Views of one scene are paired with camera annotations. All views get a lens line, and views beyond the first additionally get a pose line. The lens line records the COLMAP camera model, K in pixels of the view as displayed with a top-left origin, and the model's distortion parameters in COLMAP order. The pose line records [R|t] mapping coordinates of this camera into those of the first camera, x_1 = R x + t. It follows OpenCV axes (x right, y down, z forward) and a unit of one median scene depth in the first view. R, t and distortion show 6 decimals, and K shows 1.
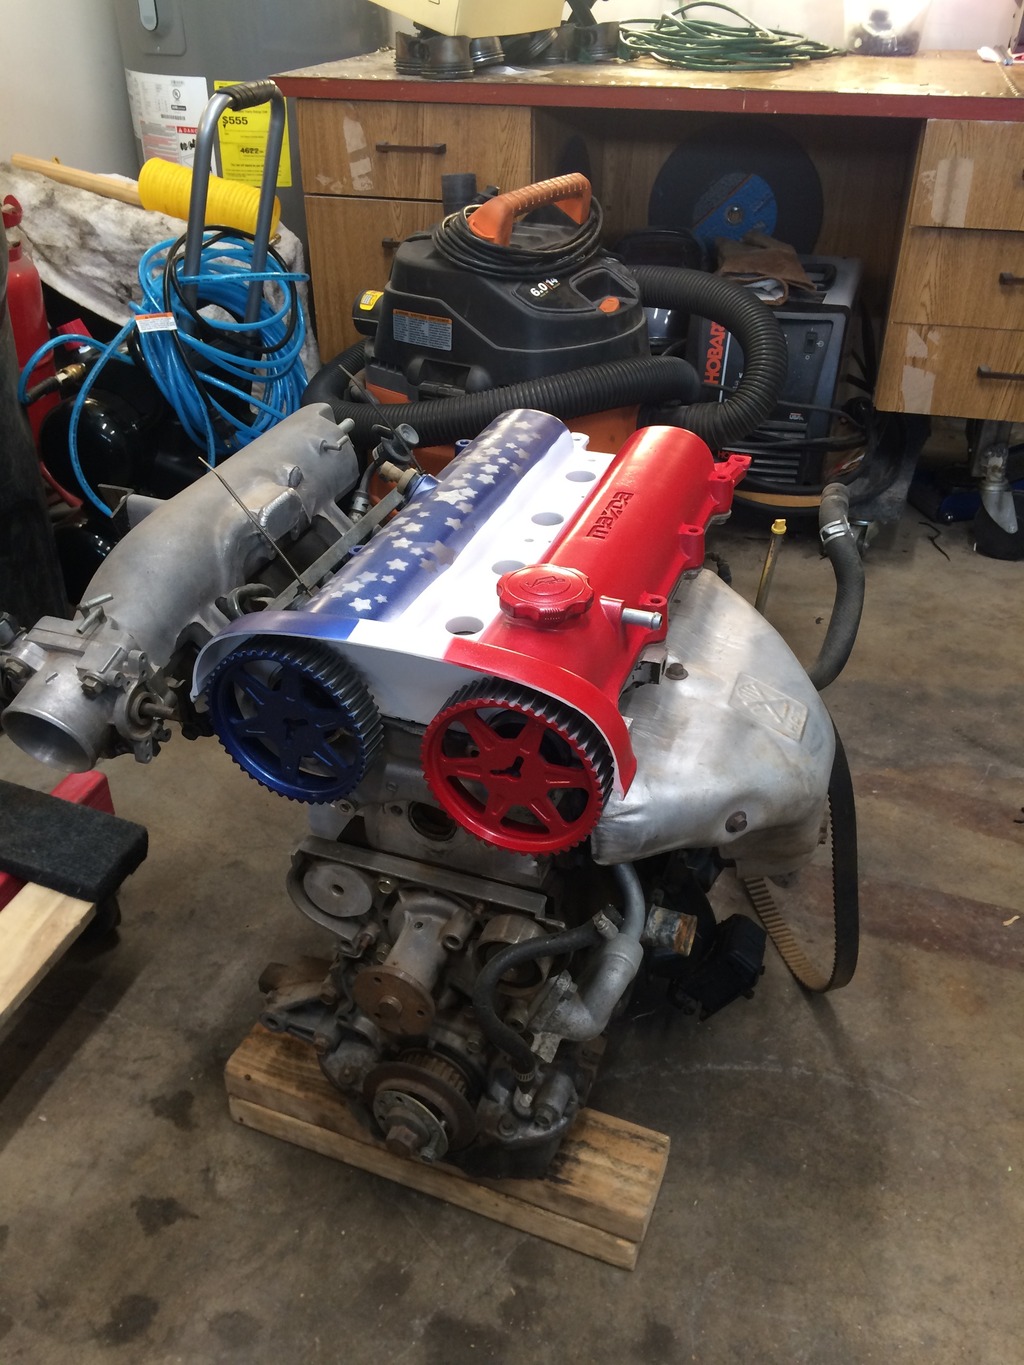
lens RADIAL K [[1159.6, 0, 503.9], [0, 1159.6, 690.6], [0, 0, 1]] dist [0.006335, -0.085451]
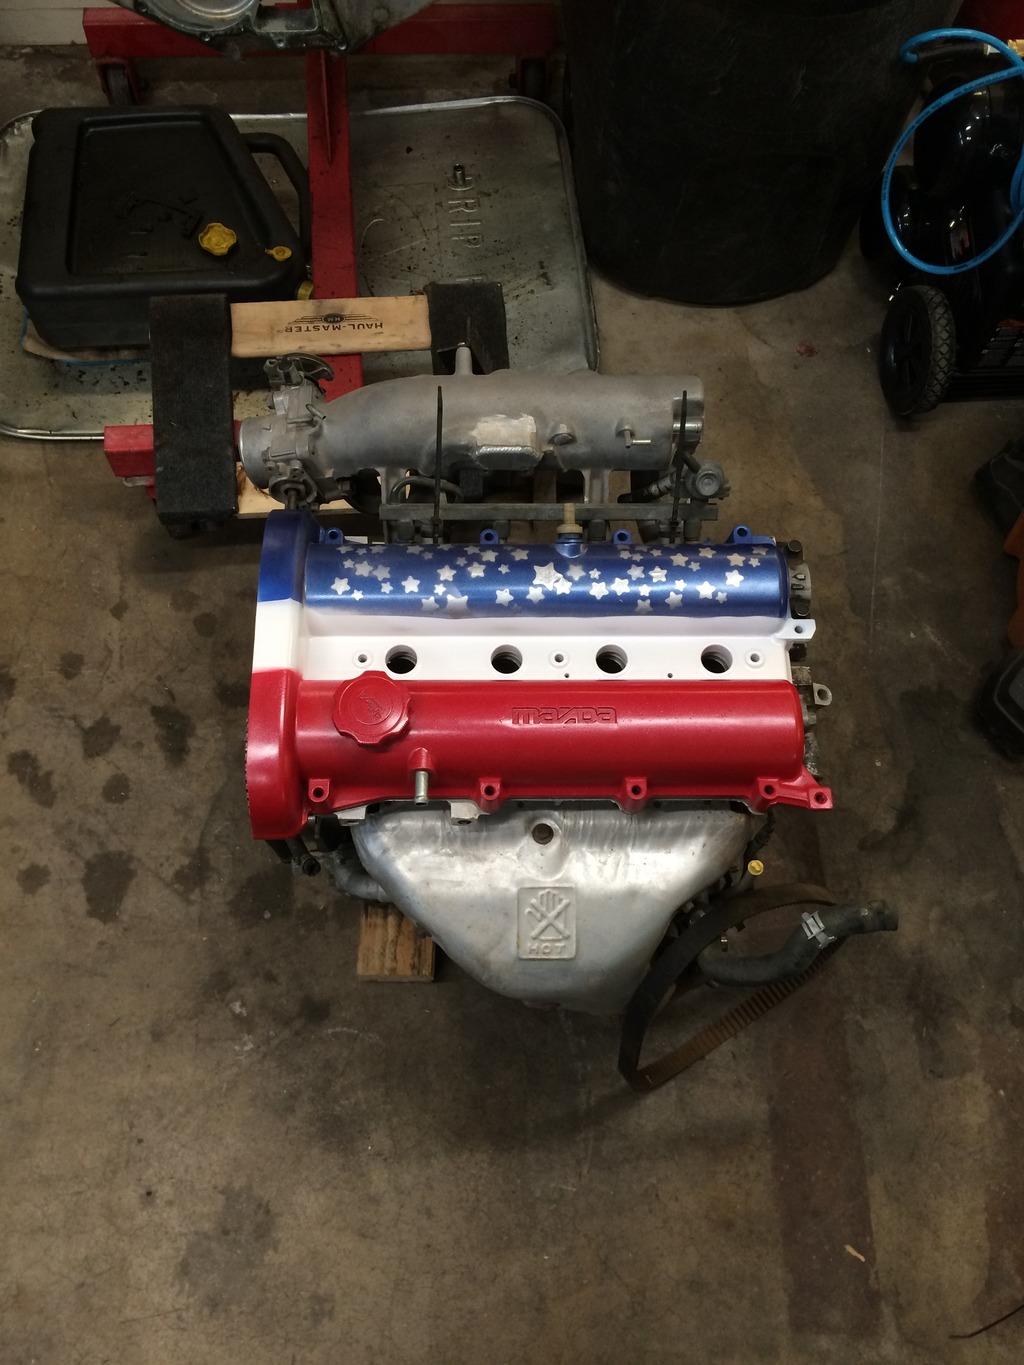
lens RADIAL K [[1159.6, 0, 503.9], [0, 1159.6, 690.6], [0, 0, 1]] dist [0.006335, -0.085451]
pose [[0.347742, 0.865176, -0.361312, 0.375398], [-0.516916, 0.498416, 0.695973, -0.754339], [0.782223, -0.055251, 0.620544, 0.265211]]
